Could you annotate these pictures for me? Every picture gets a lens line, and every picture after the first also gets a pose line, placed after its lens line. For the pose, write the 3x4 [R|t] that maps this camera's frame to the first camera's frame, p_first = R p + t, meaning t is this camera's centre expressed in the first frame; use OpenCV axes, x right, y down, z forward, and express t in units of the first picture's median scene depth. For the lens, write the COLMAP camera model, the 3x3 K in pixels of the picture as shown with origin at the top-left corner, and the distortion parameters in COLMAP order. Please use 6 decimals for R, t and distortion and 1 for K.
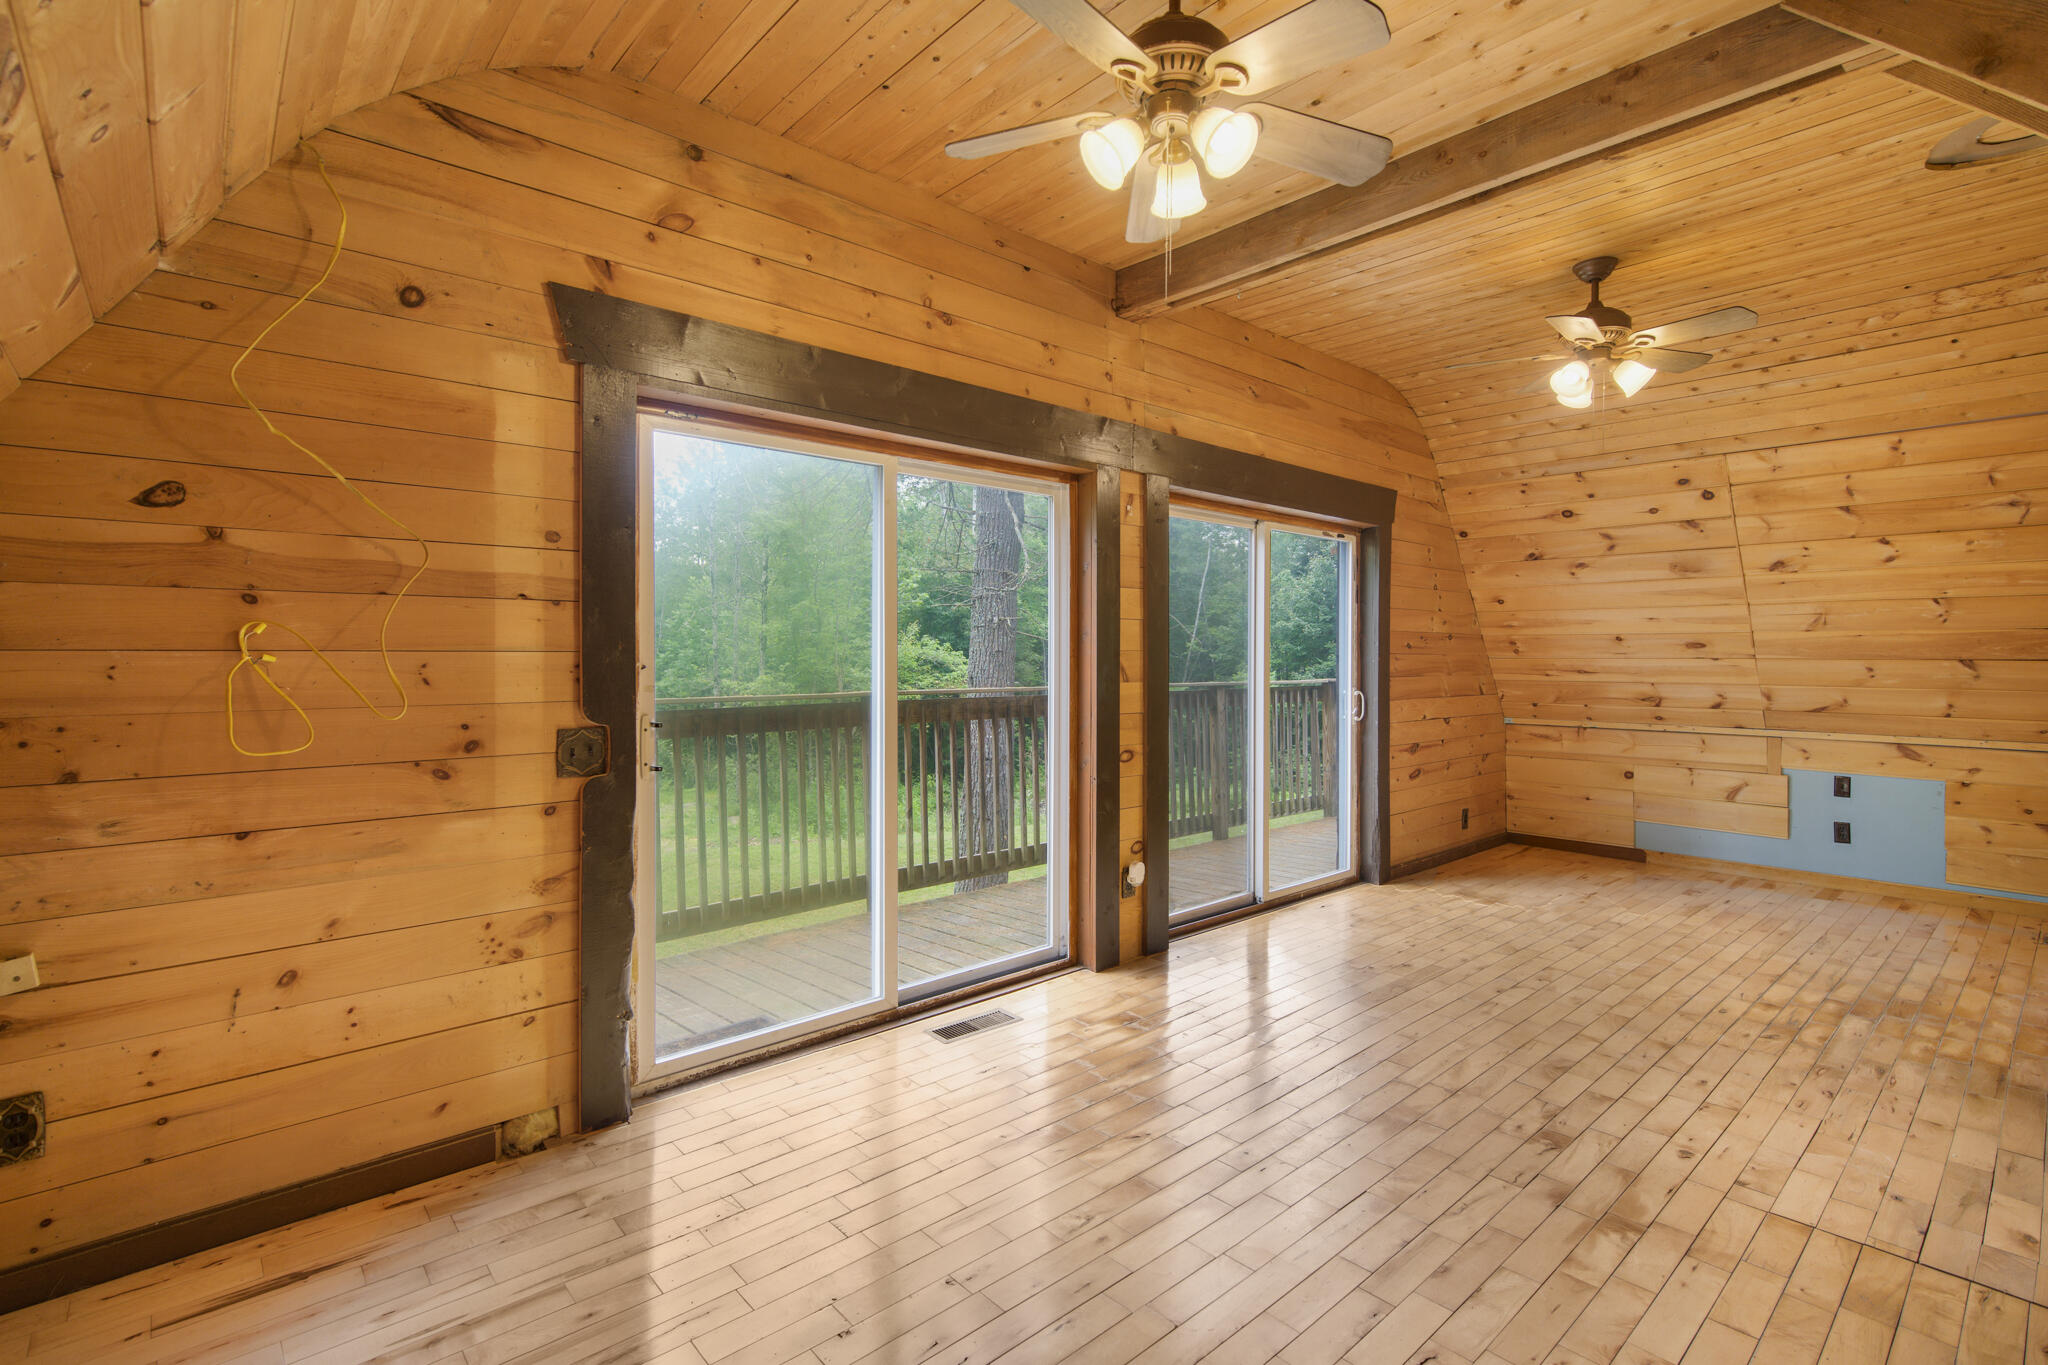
lens RADIAL K [[944.7, 0, 1032.2], [0, 944.7, 661.8], [0, 0, 1]] dist [0.000718, -0.000551]
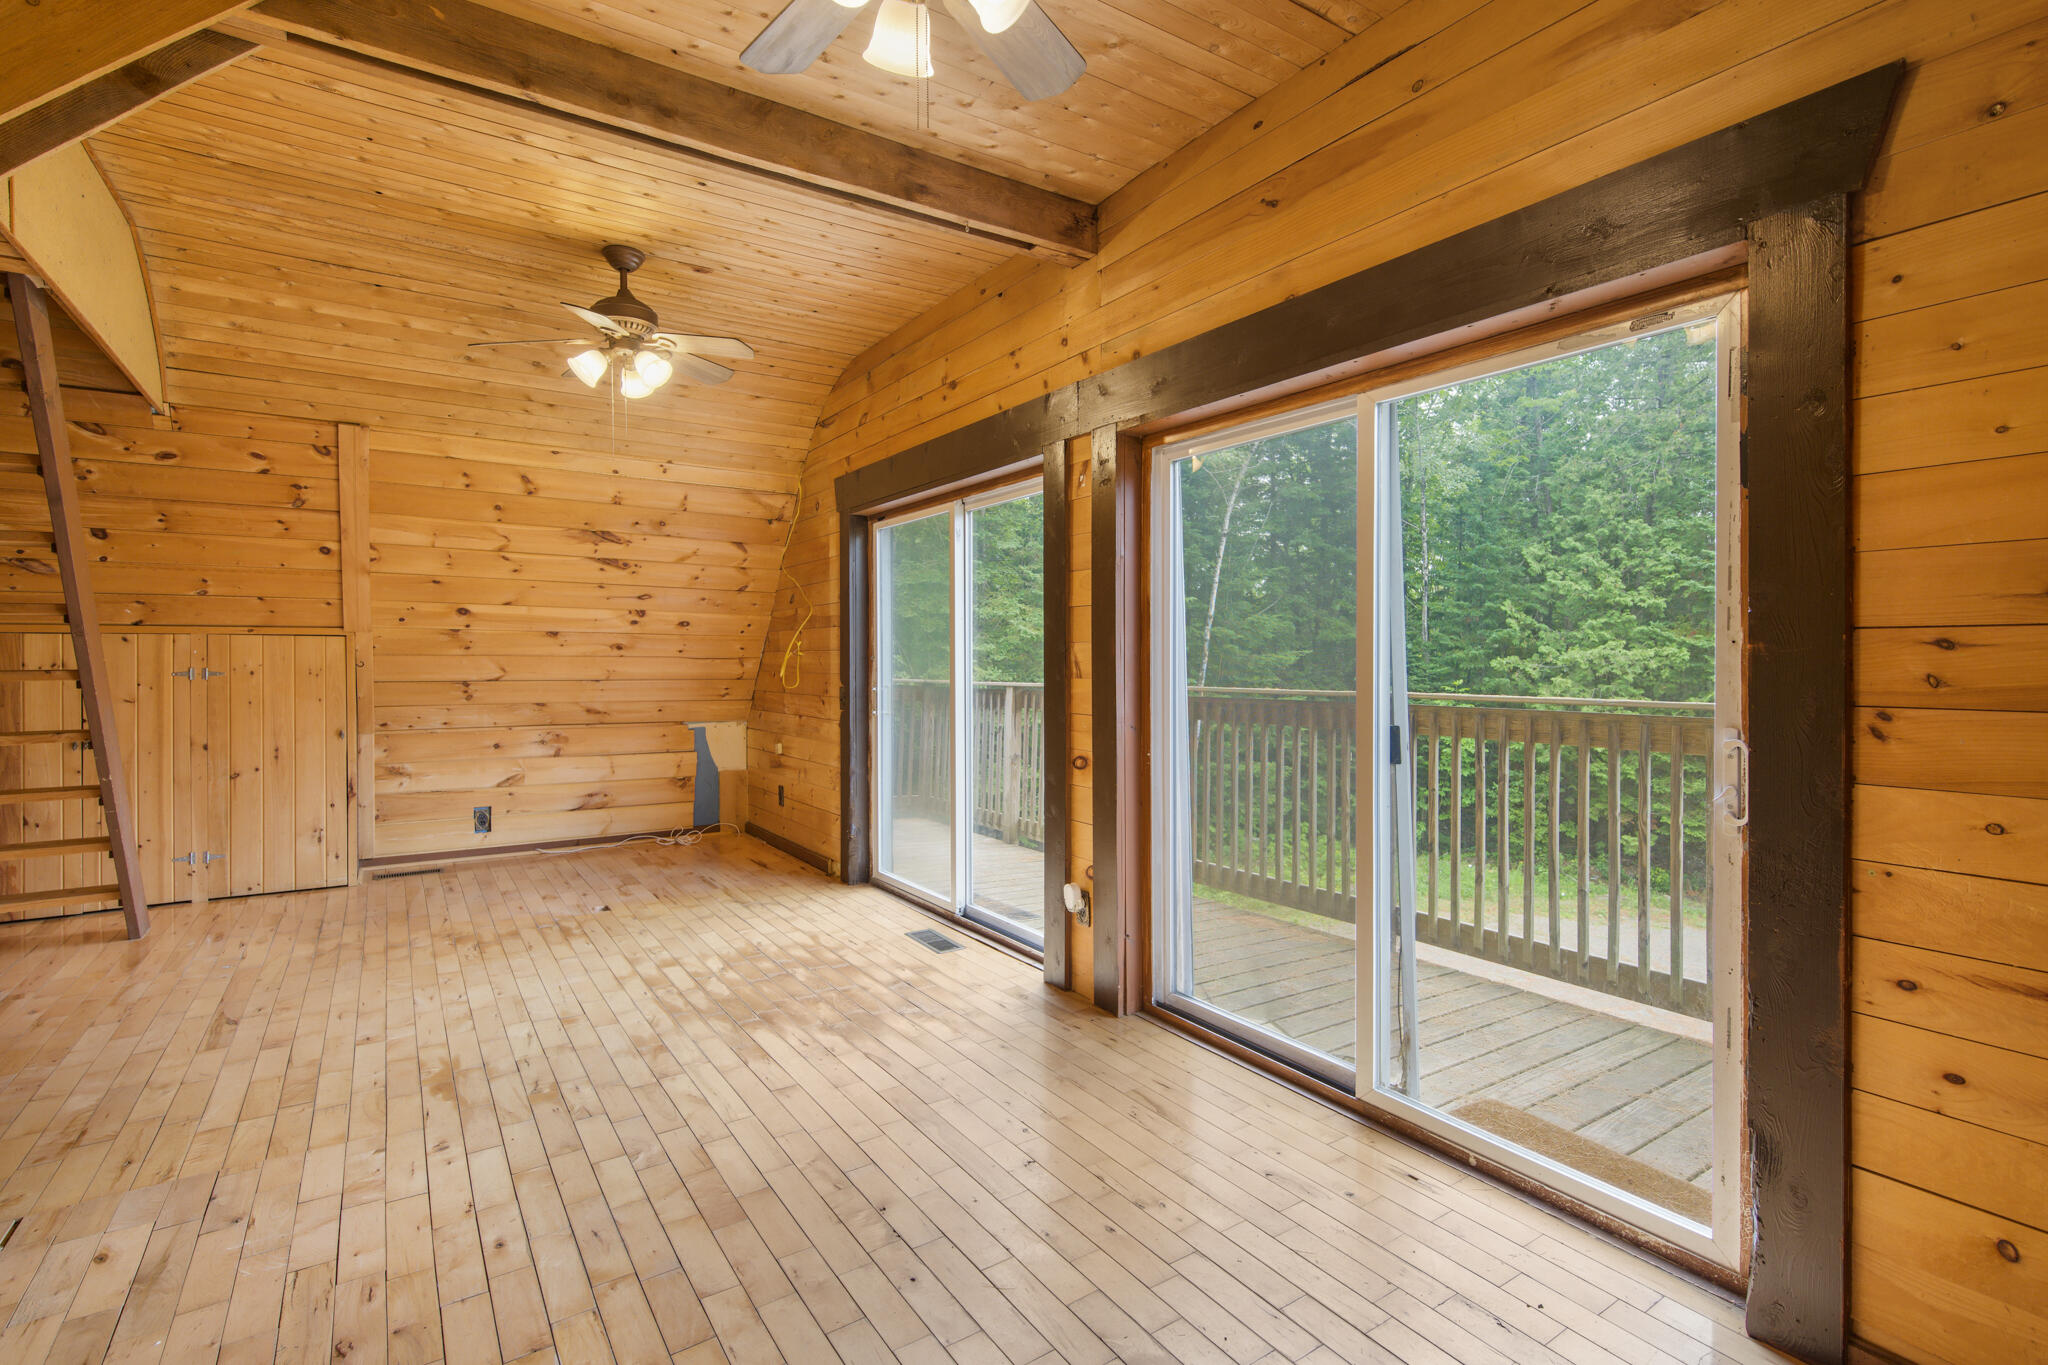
lens RADIAL K [[944.7, 0, 1023.6], [0, 944.7, 667.7], [0, 0, 1]] dist [0.000718, -0.000551]
pose [[-0.135253, 0.009828, -0.990762, 1.180817], [-0.005606, 0.999927, 0.010685, 0.003092], [0.990795, 0.007000, -0.135188, 1.291510]]
